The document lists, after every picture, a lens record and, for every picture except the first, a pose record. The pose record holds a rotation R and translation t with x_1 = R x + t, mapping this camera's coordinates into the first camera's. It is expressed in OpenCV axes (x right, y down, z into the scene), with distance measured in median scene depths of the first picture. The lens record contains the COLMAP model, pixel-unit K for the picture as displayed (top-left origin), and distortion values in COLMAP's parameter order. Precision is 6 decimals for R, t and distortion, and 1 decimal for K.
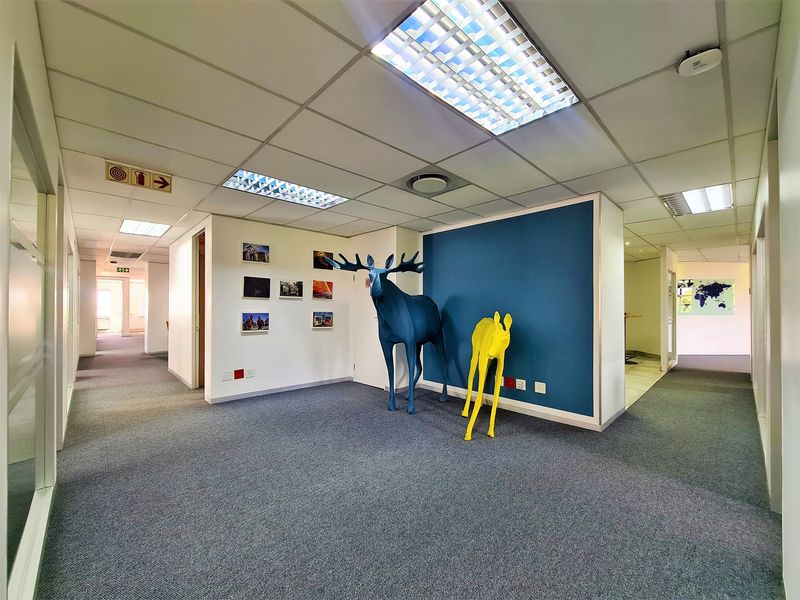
lens RADIAL K [[327.6, 0, 403.2], [0, 327.6, 303.4], [0, 0, 1]] dist [-0.000455, -0.000171]
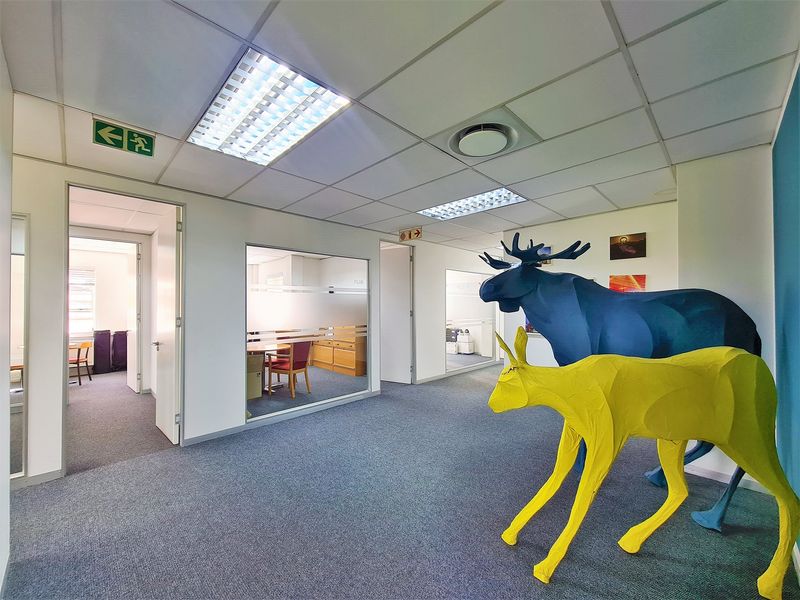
lens RADIAL K [[327.6, 0, 403.2], [0, 327.6, 303.4], [0, 0, 1]] dist [-0.000455, -0.000171]
pose [[0.023691, -0.010327, -0.999666, 0.858910], [0.014586, 0.999844, -0.009983, -0.008509], [0.999613, -0.014345, 0.023838, 0.877485]]
